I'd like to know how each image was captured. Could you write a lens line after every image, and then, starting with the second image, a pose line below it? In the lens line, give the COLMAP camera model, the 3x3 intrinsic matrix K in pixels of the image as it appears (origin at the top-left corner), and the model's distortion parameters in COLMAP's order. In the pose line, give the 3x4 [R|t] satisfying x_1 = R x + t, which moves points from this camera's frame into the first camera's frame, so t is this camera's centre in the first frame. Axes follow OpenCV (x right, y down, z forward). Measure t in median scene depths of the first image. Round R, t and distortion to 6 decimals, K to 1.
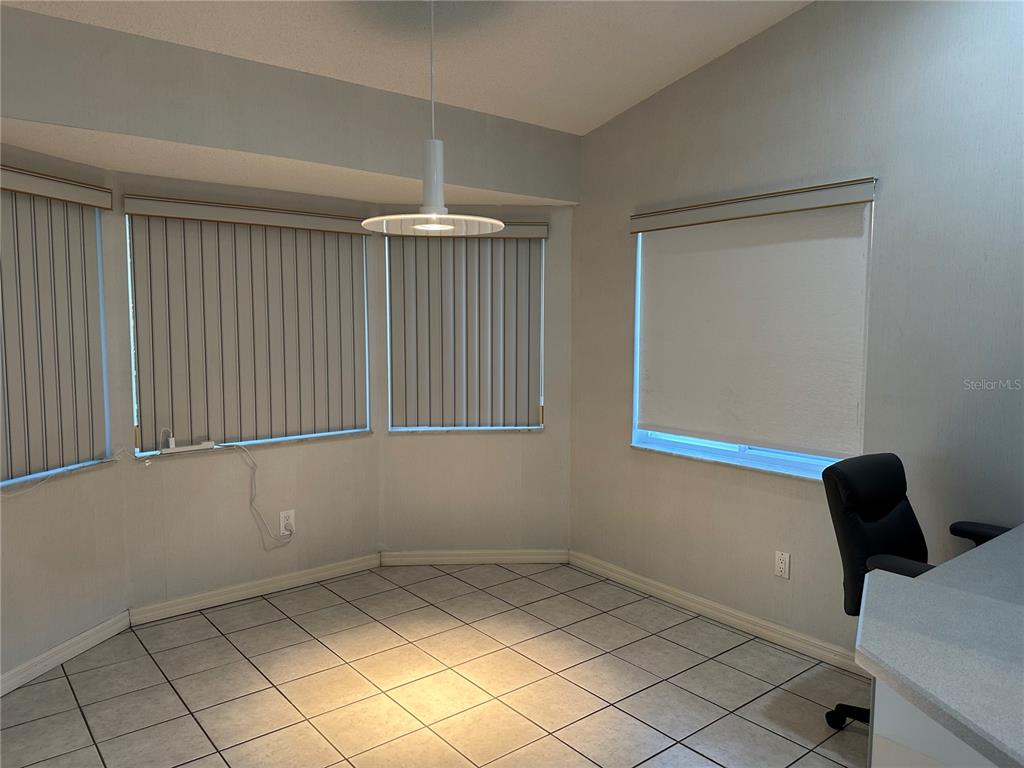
lens RADIAL K [[727.5, 0, 514.9], [0, 727.5, 373.4], [0, 0, 1]] dist [0.077382, -0.057178]
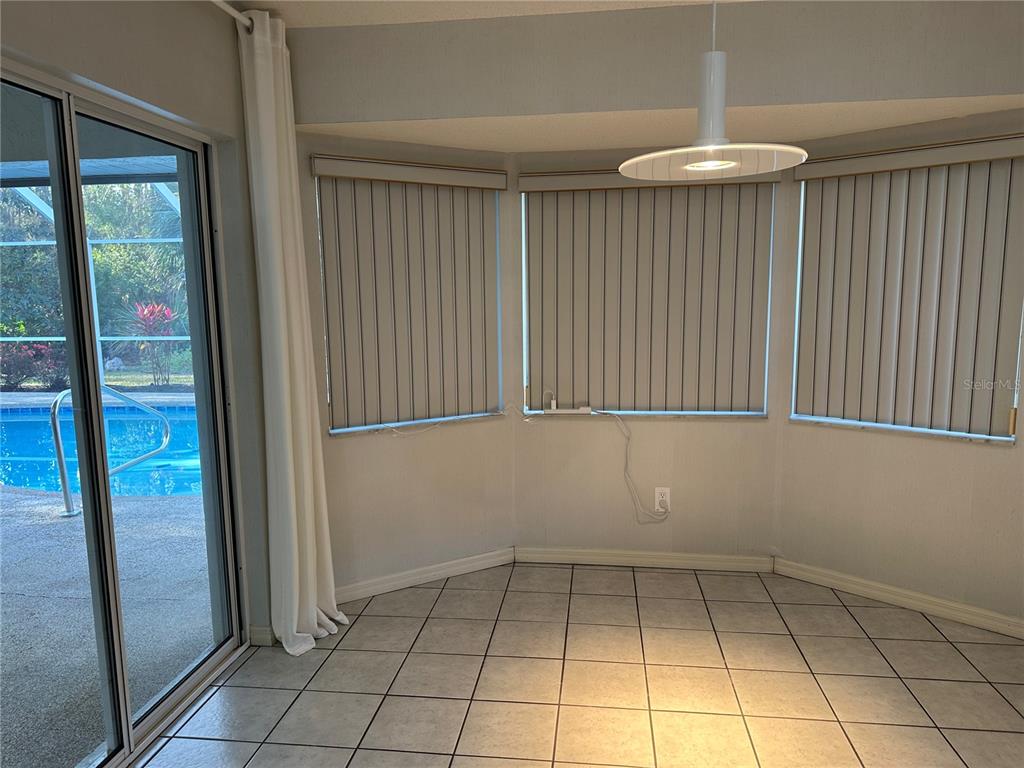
lens RADIAL K [[727.5, 0, 509.7], [0, 727.5, 382.9], [0, 0, 1]] dist [0.077382, -0.057178]
pose [[0.699621, 0.081559, -0.709844, 0.234030], [-0.040340, 0.996388, 0.074723, -0.013642], [0.713374, -0.023643, 0.700384, 0.209874]]
